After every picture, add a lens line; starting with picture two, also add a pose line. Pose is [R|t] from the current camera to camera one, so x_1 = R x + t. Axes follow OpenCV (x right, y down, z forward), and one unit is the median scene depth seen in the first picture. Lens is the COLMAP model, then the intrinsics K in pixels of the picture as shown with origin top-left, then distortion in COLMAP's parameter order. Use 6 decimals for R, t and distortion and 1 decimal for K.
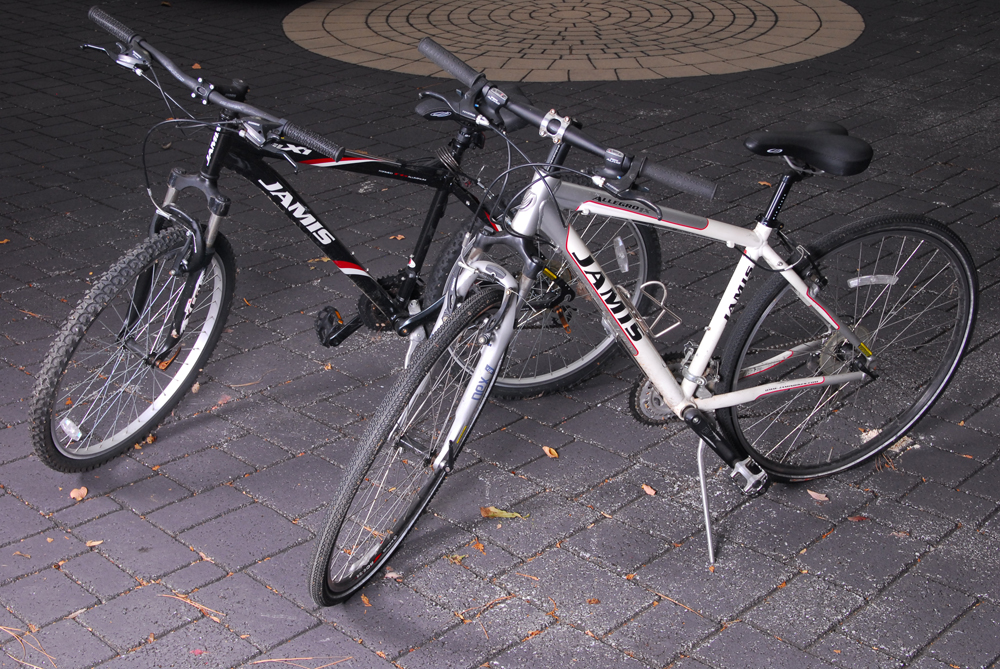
lens RADIAL K [[1454.0, 0, 494.7], [0, 1454.0, 362.8], [0, 0, 1]] dist [-0.001159, 0.000000]
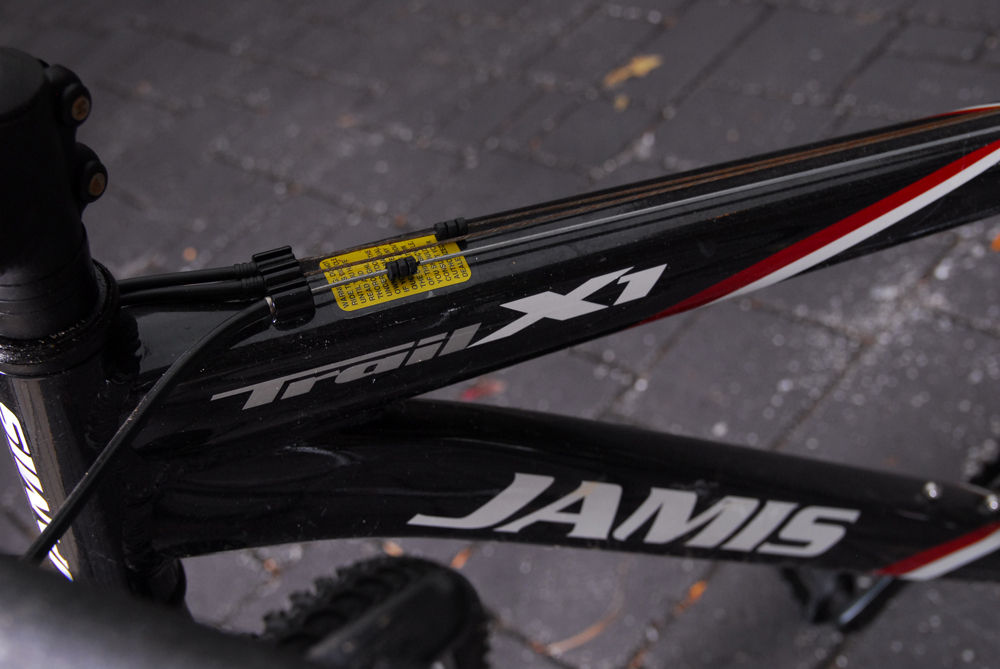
lens RADIAL K [[1338.7, 0, 490.6], [0, 1338.7, 363.7], [0, 0, 1]] dist [-0.019524, 0.000000]
pose [[0.934342, -0.241306, -0.262253, -0.110791], [0.314209, 0.905025, 0.286710, -0.185517], [0.168161, -0.350287, 0.921423, 0.879311]]
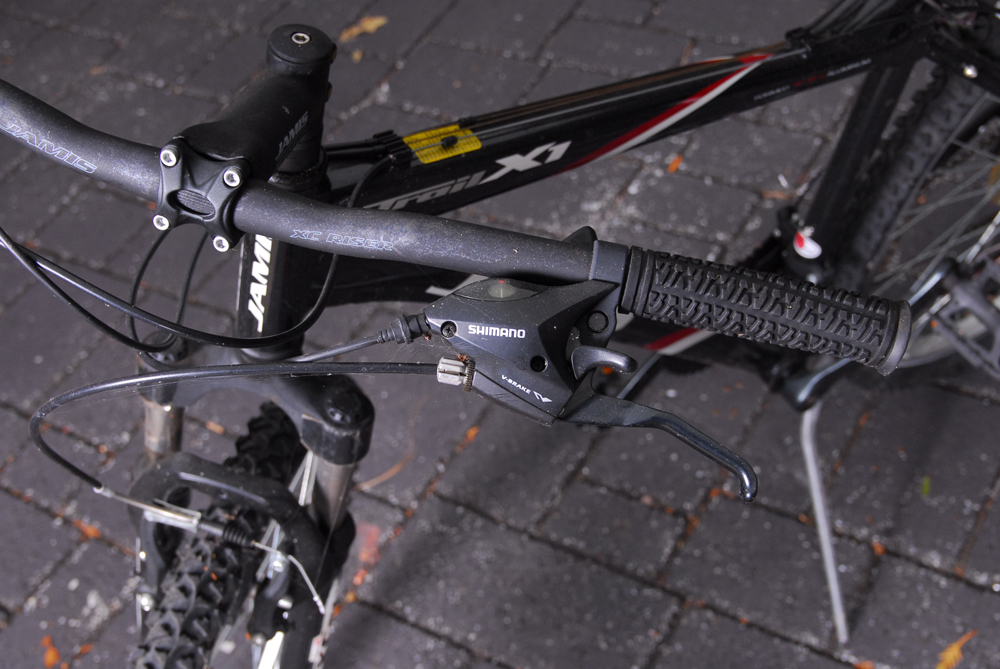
lens RADIAL K [[1383.8, 0, 492.6], [0, 1383.8, 357.9], [0, 0, 1]] dist [0.001232, 0.000000]
pose [[0.959765, -0.280353, -0.015929, -0.151083], [0.264868, 0.884998, 0.382915, -0.221169], [-0.093254, -0.371727, 0.923646, 0.743251]]
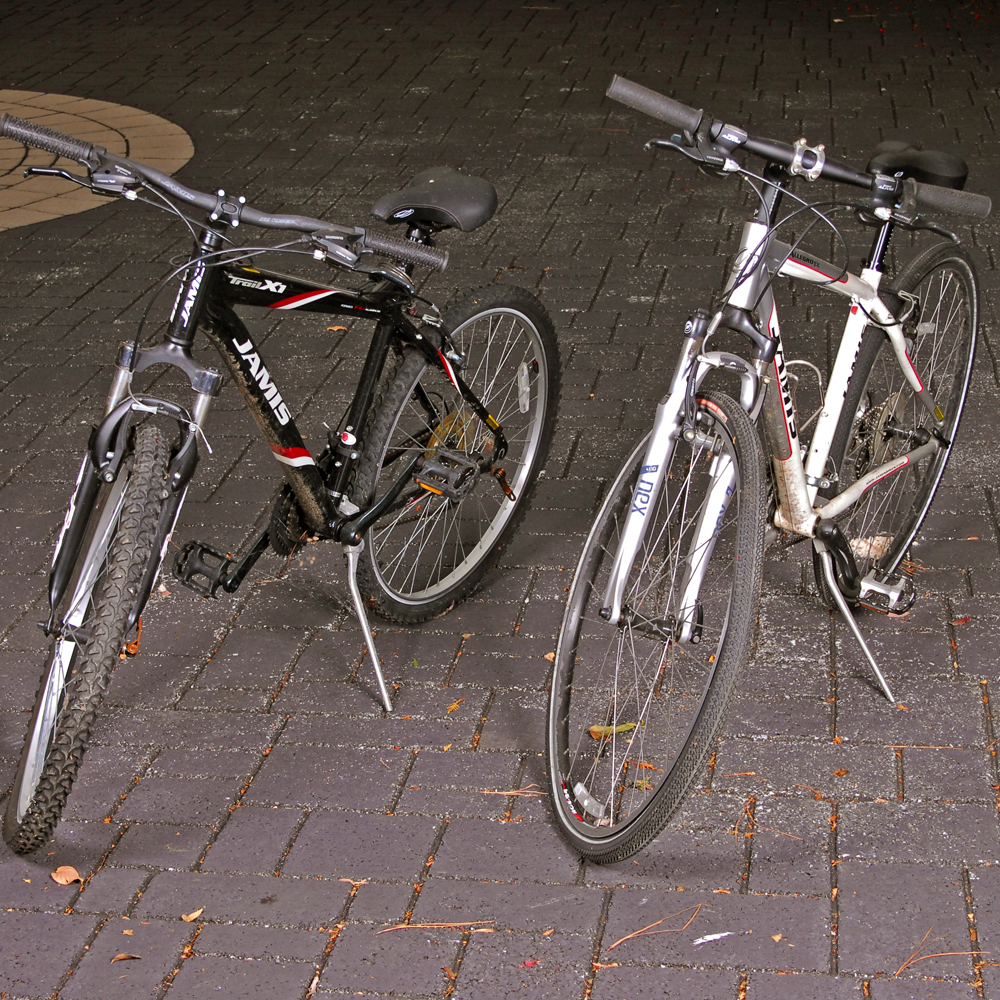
lens RADIAL K [[2357.1, 0, 501.3], [0, 2357.1, 500.5], [0, 0, 1]] dist [0.027979, 0.000000]
pose [[0.811081, -0.205117, 0.547791, -0.691719], [0.257323, 0.966134, -0.019240, 0.001018], [-0.525293, 0.156564, 0.836394, 0.020753]]
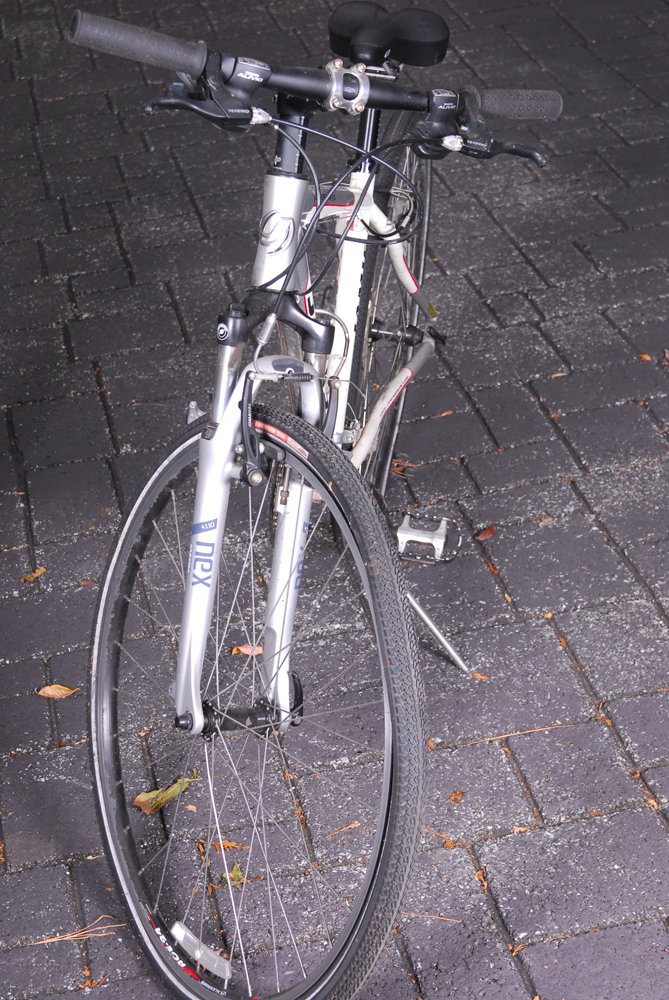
lens RADIAL K [[2036.8, 0, 377.5], [0, 2036.8, 502.5], [0, 0, 1]] dist [0.040148, 0.000000]
pose [[0.561654, -0.433867, 0.704489, -0.499352], [0.406953, 0.886225, 0.221348, -0.155850], [-0.720371, 0.162373, 0.674315, 0.370099]]
